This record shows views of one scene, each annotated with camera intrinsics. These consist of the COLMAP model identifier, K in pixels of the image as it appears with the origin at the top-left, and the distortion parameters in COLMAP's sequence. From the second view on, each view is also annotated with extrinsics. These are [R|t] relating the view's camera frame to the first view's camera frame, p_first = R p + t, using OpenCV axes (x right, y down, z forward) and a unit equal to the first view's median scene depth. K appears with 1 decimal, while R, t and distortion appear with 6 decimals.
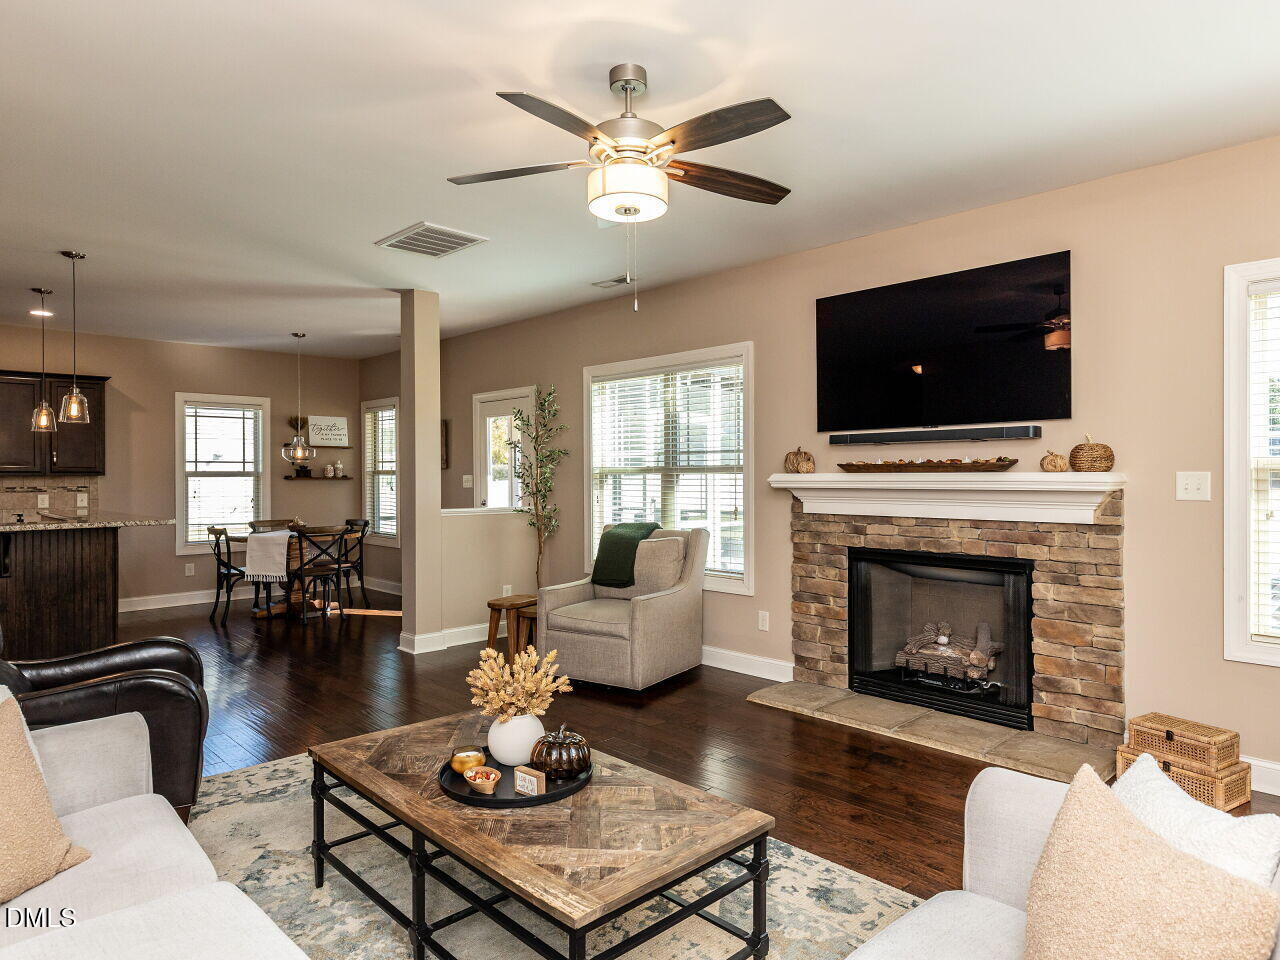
lens RADIAL K [[787.7, 0, 641.4], [0, 787.7, 464.2], [0, 0, 1]] dist [-0.003473, -0.001111]
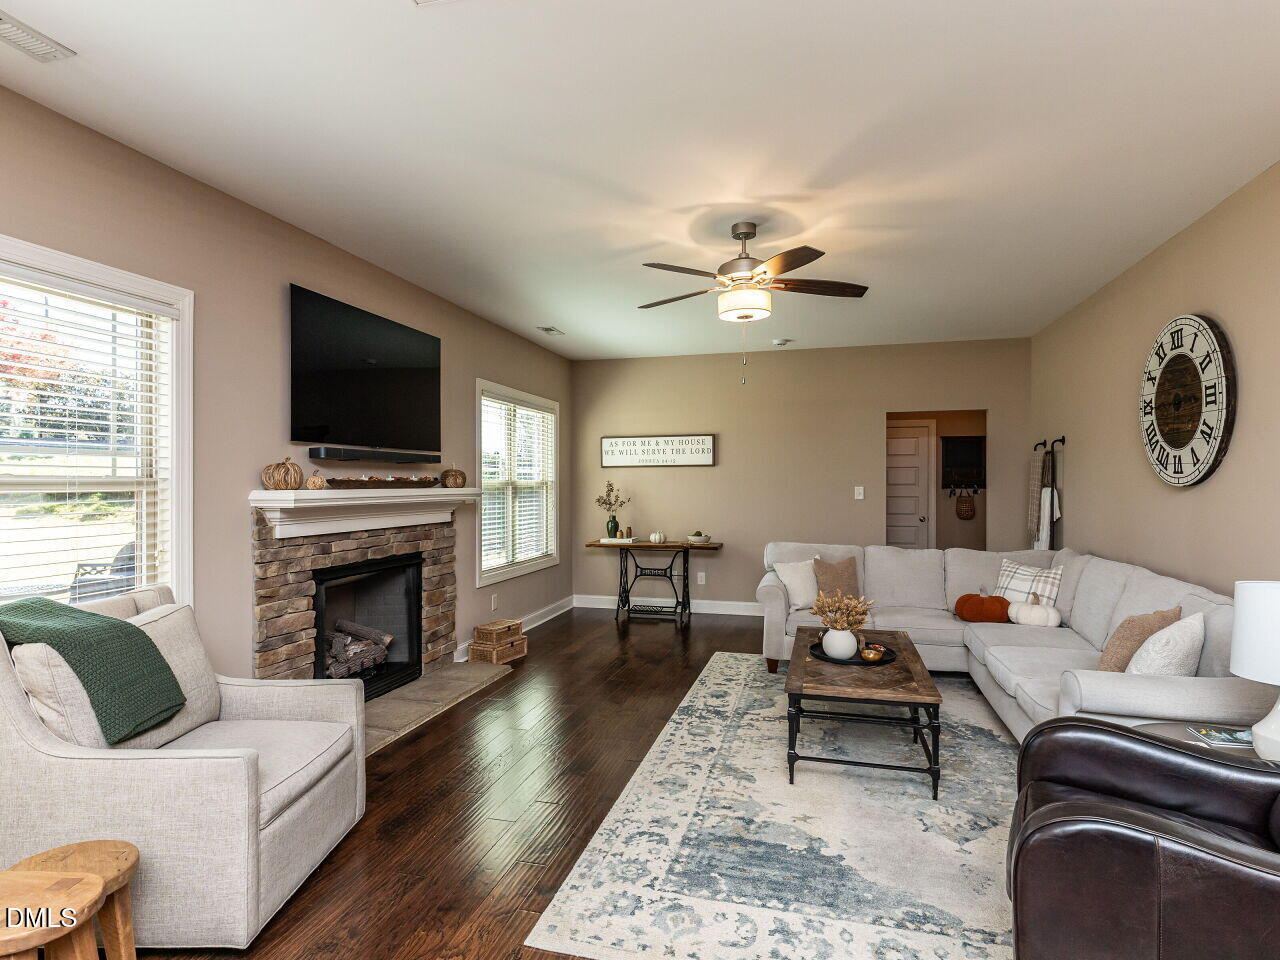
lens RADIAL K [[688.4, 0, 640.0], [0, 688.4, 480.0], [0, 0, 1]] dist [-0.003348, -0.001789]
pose [[-0.515188, 0.007509, 0.857044, -0.698618], [-0.008730, 0.999864, -0.014008, 0.009484], [-0.857033, -0.014699, -0.515052, 1.231993]]
